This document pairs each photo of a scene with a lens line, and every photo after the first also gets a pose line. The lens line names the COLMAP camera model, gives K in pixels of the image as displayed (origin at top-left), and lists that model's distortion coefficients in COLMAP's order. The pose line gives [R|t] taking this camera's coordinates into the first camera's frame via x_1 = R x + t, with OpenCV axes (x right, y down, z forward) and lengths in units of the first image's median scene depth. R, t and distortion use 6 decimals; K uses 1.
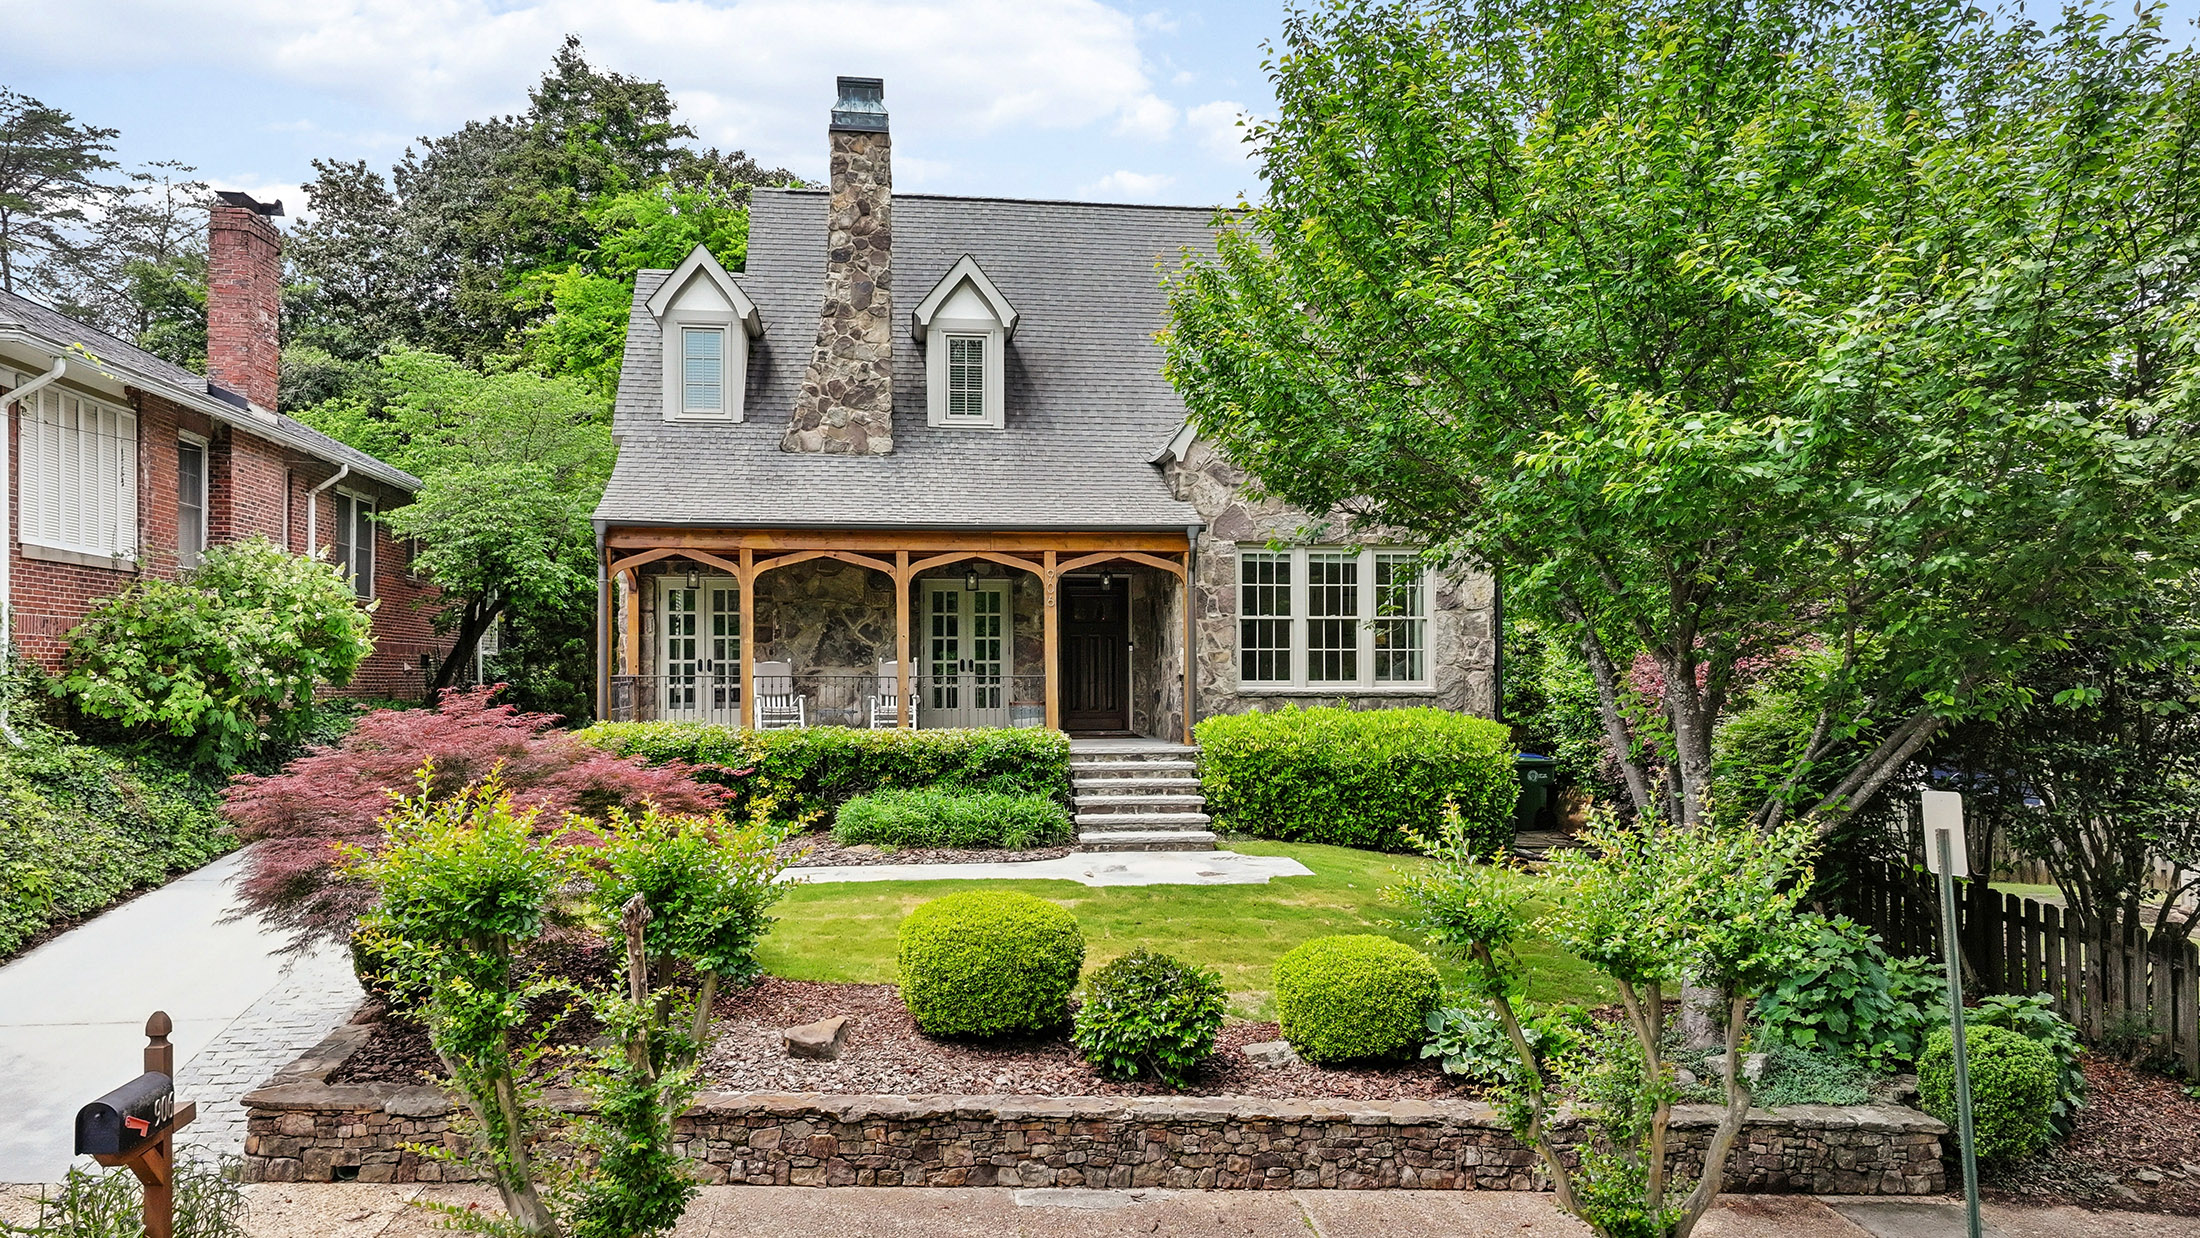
lens RADIAL K [[1531.0, 0, 1091.2], [0, 1531.0, 626.3], [0, 0, 1]] dist [0.012117, 0.004456]
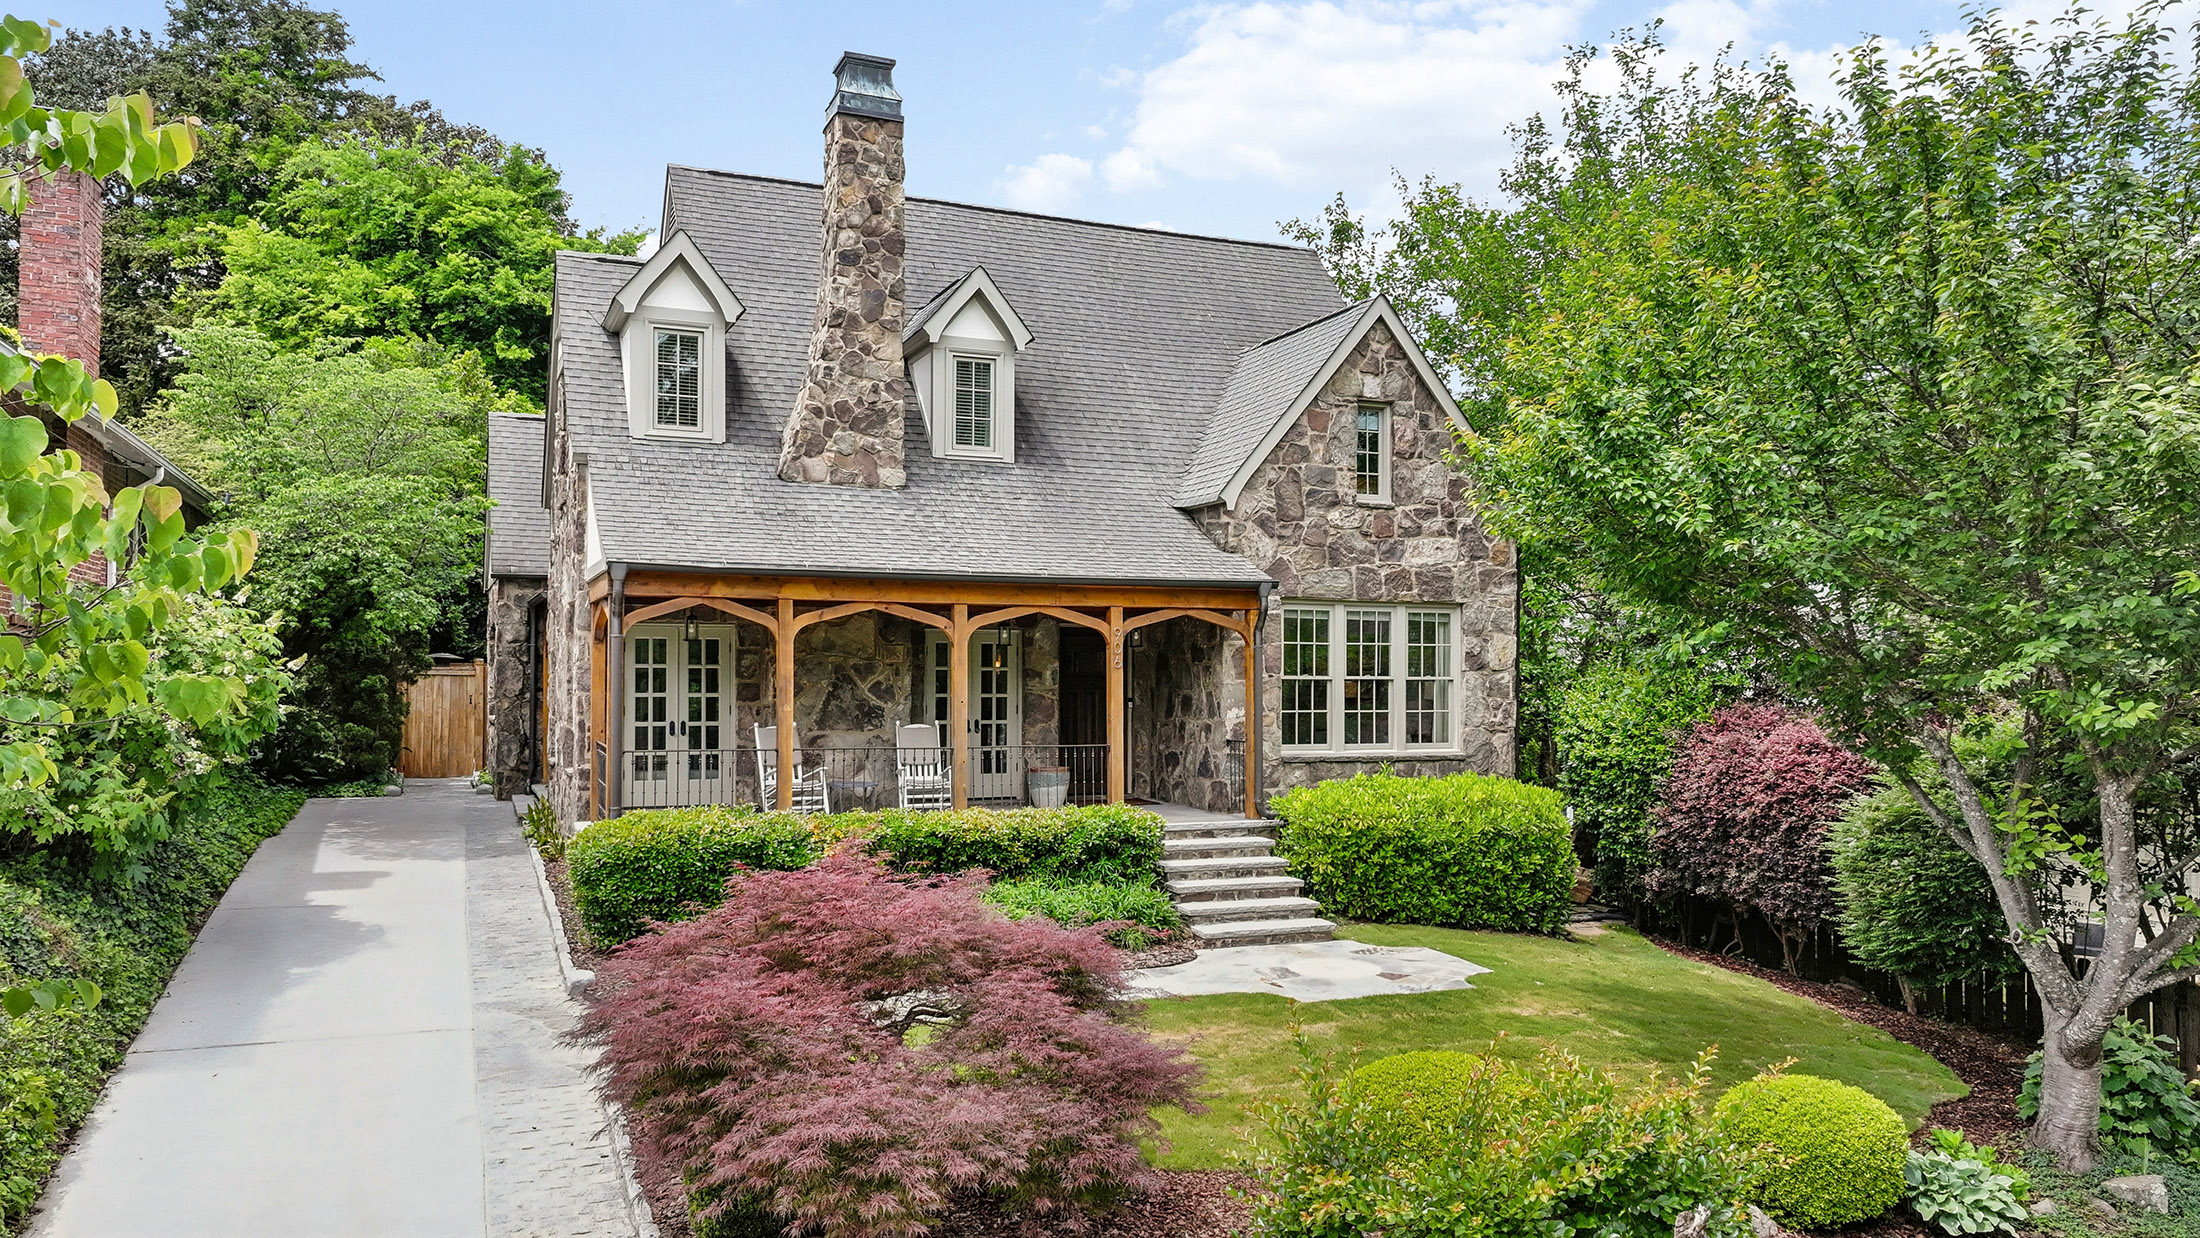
lens RADIAL K [[1531.0, 0, 1091.2], [0, 1531.0, 626.3], [0, 0, 1]] dist [0.012117, 0.004456]
pose [[0.962591, 0.014943, 0.270548, -0.266999], [-0.014973, 0.999886, -0.001954, -0.033297], [-0.270546, -0.002170, 0.962705, 0.125739]]
